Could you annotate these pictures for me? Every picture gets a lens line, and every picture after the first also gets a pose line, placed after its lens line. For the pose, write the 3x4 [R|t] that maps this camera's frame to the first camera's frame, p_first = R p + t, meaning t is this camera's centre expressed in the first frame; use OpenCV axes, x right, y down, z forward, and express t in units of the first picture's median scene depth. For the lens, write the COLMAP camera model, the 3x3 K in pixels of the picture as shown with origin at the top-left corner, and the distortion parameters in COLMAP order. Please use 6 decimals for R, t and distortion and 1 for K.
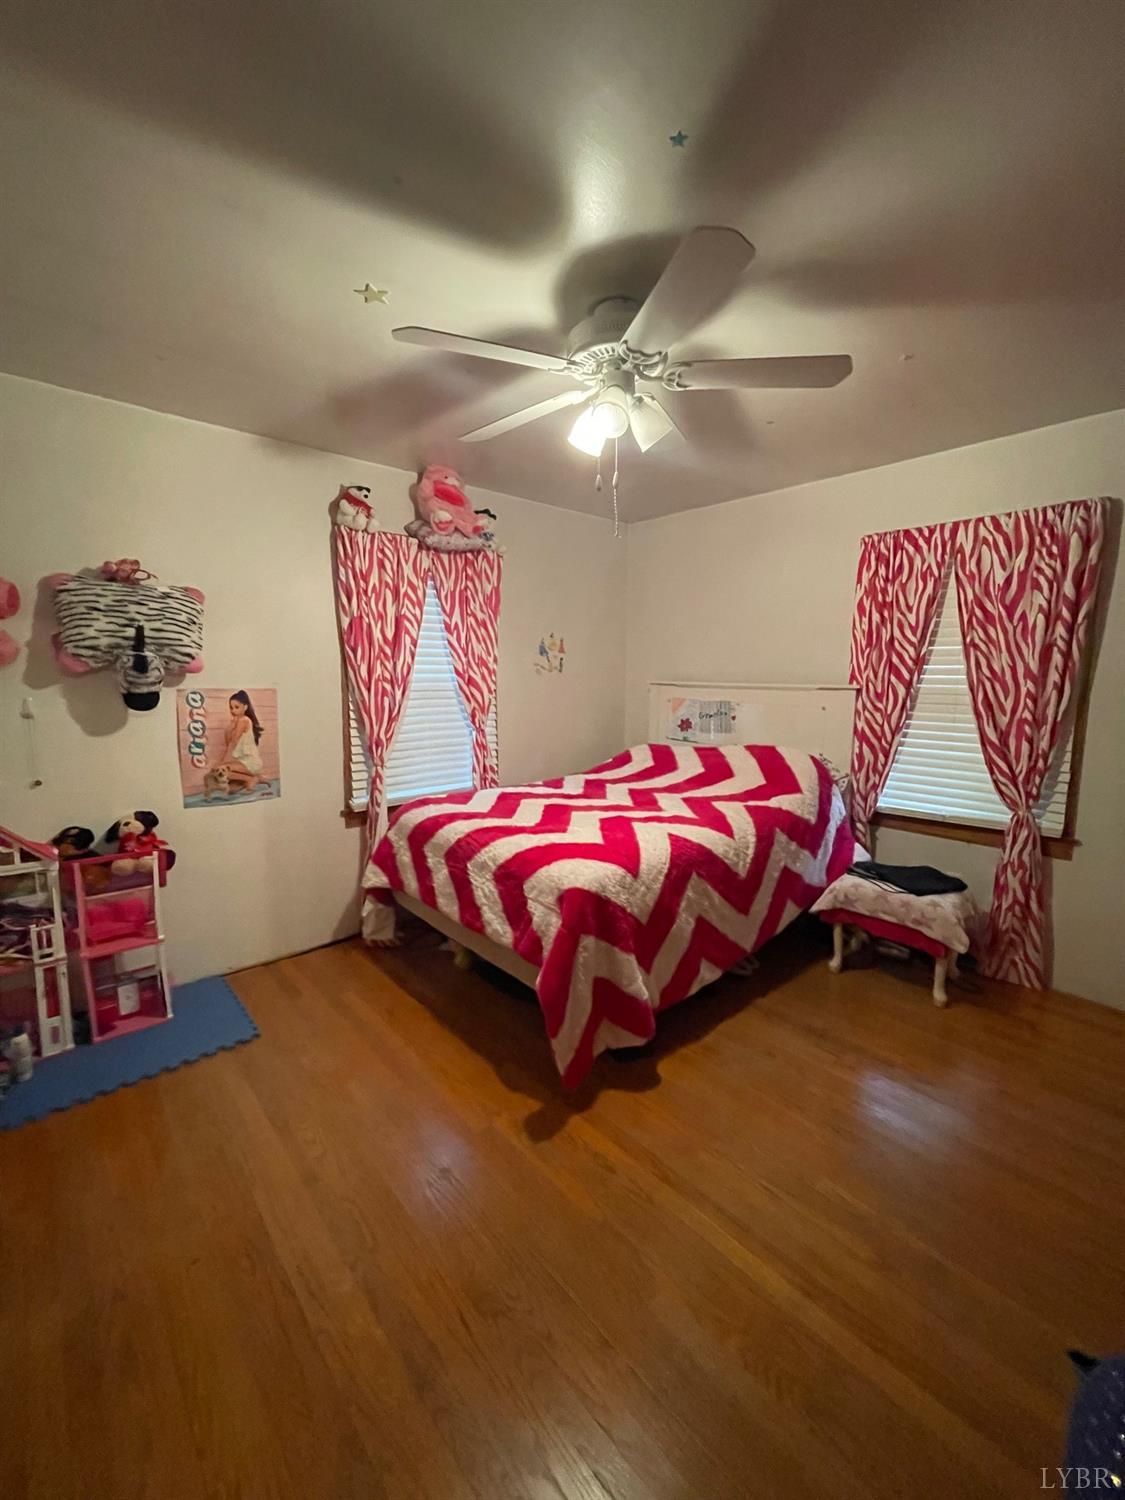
lens RADIAL K [[604.1, 0, 559.7], [0, 604.1, 744.5], [0, 0, 1]] dist [-0.028474, 0.004578]
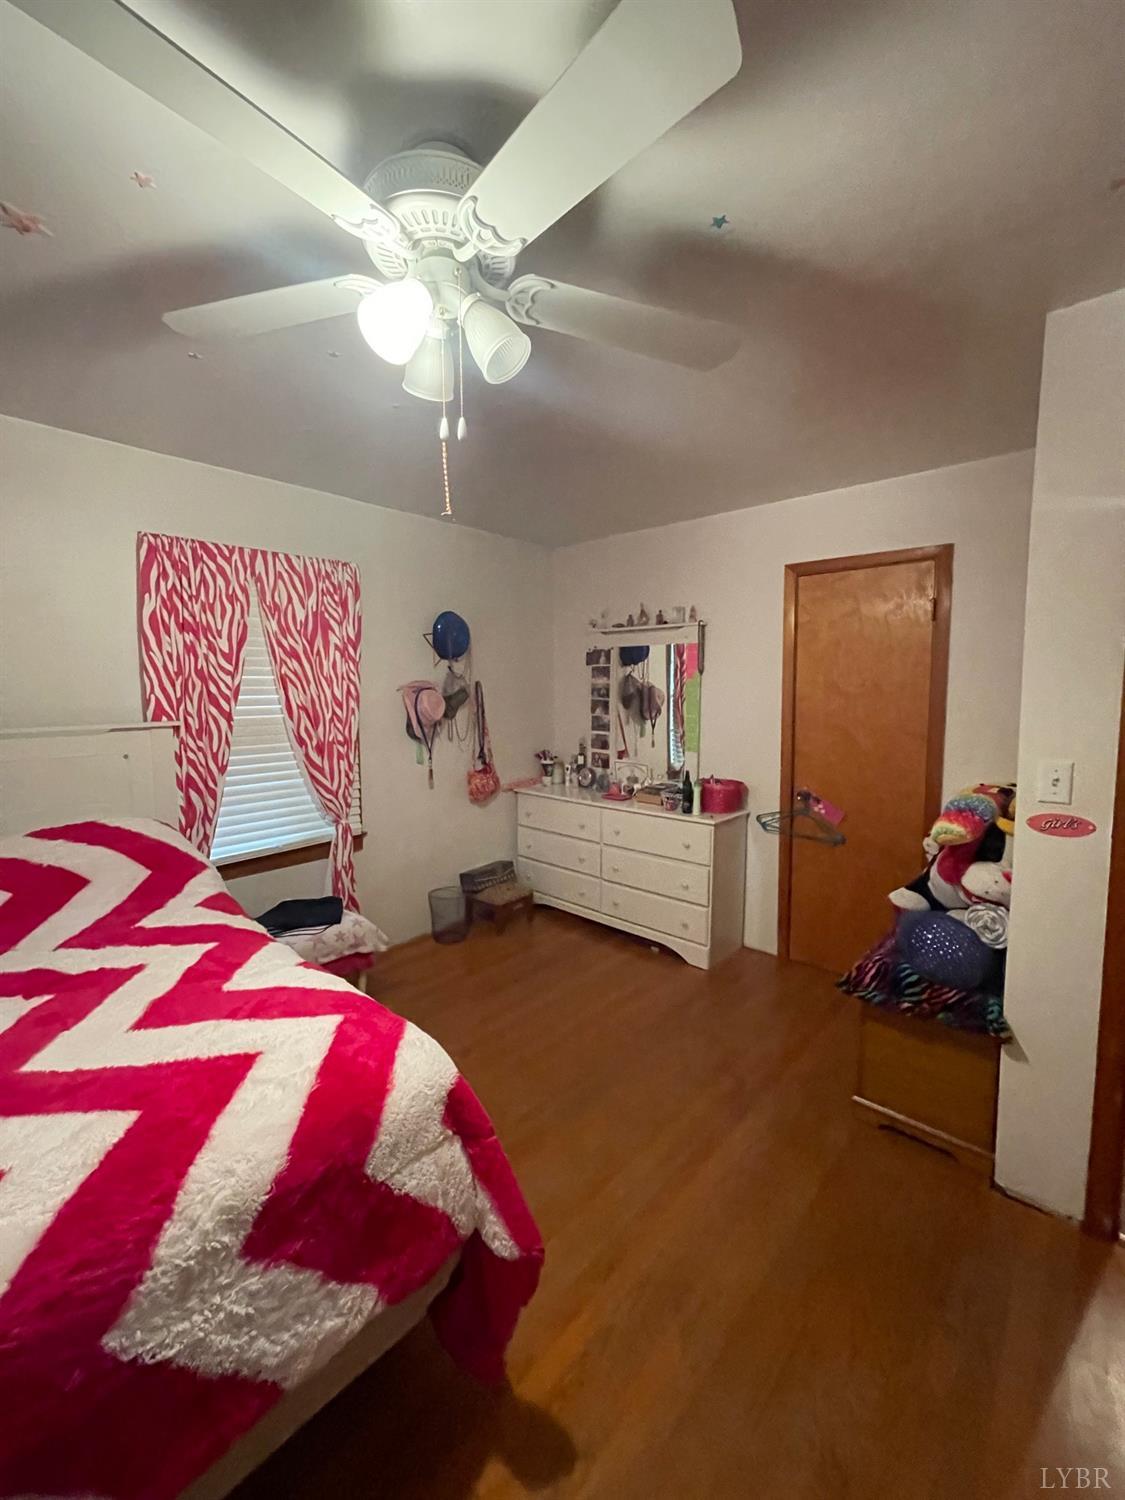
lens RADIAL K [[604.1, 0, 559.7], [0, 604.1, 744.5], [0, 0, 1]] dist [-0.028474, 0.004578]
pose [[-0.119781, -0.093058, 0.988429, -0.397718], [0.125251, 0.986226, 0.108029, -0.102640], [-0.984868, 0.136742, -0.106475, 0.661839]]
